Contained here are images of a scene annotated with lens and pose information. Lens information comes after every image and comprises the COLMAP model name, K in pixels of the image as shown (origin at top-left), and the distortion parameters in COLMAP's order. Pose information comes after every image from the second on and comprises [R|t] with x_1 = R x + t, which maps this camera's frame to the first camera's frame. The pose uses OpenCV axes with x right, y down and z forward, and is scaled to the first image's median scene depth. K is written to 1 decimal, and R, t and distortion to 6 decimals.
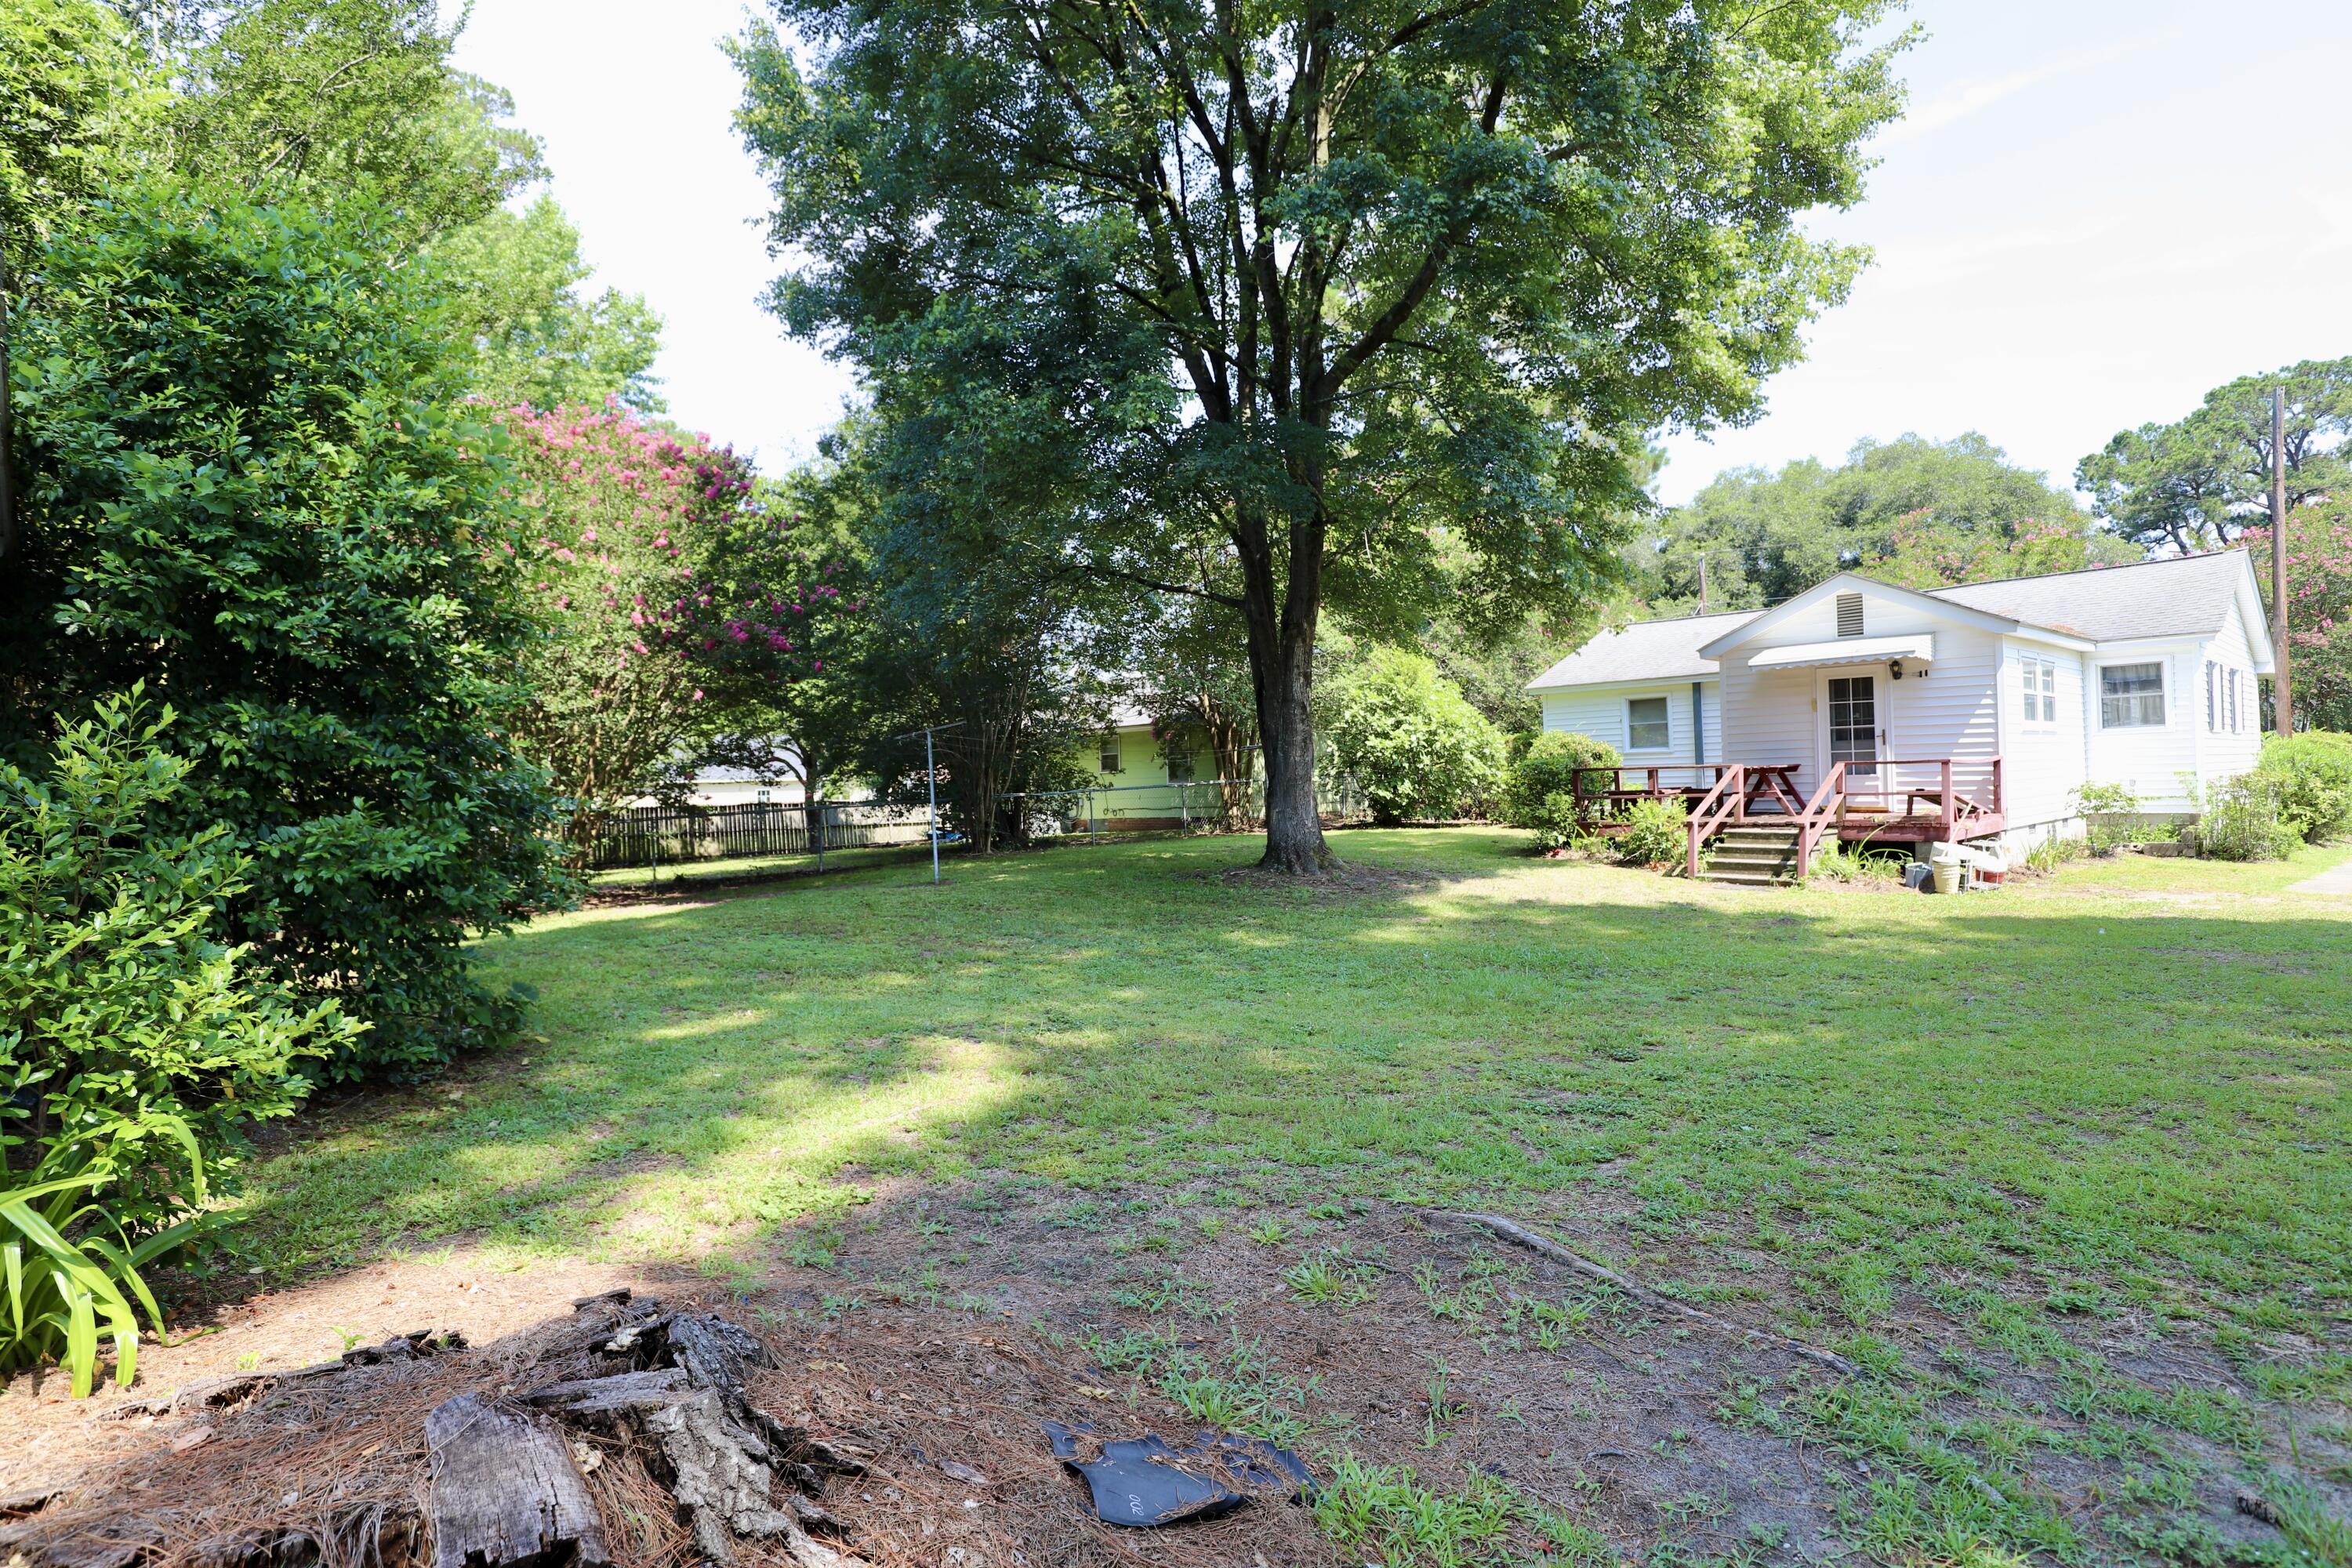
lens RADIAL K [[1344.3, 0, 1178.8], [0, 1344.3, 781.5], [0, 0, 1]] dist [-0.014961, 0.007053]
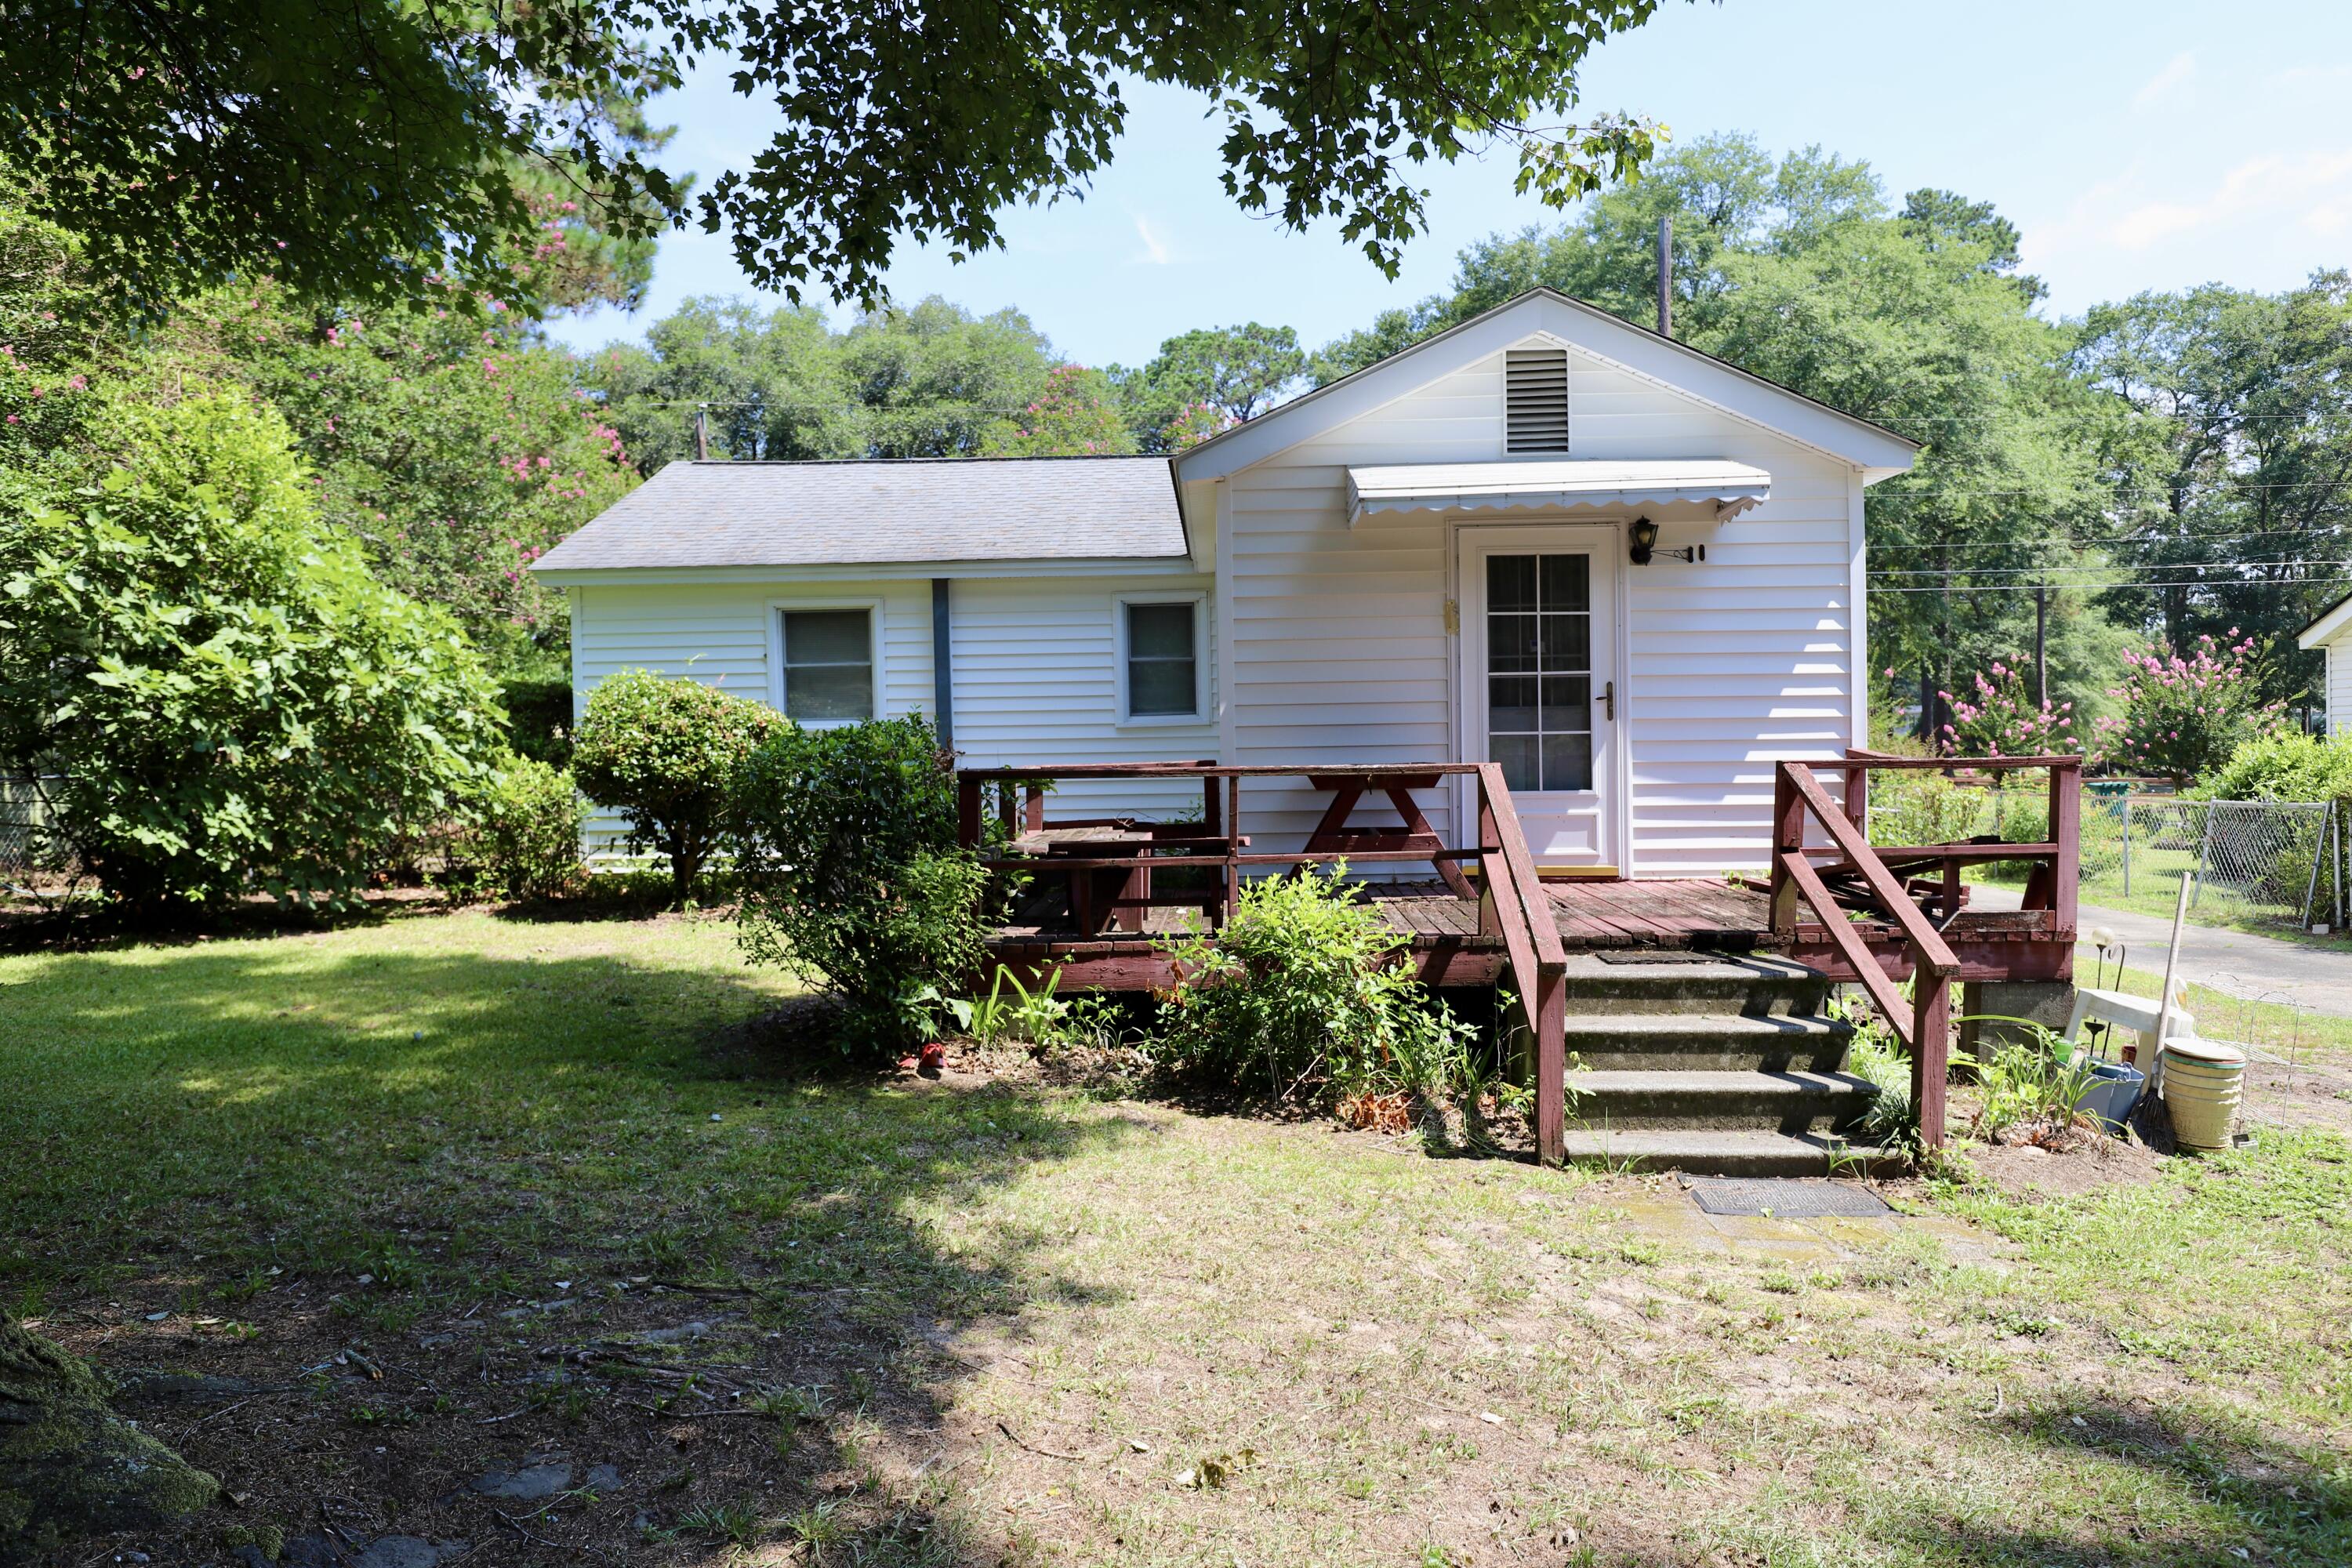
lens RADIAL K [[1667.9, 0, 1184.1], [0, 1667.9, 783.7], [0, 0, 1]] dist [-0.024128, 0.002957]
pose [[0.718163, 0.002856, 0.695869, 0.053766], [-0.005195, 0.999986, 0.001258, -0.005651], [-0.695855, -0.004519, 0.718168, 0.543045]]
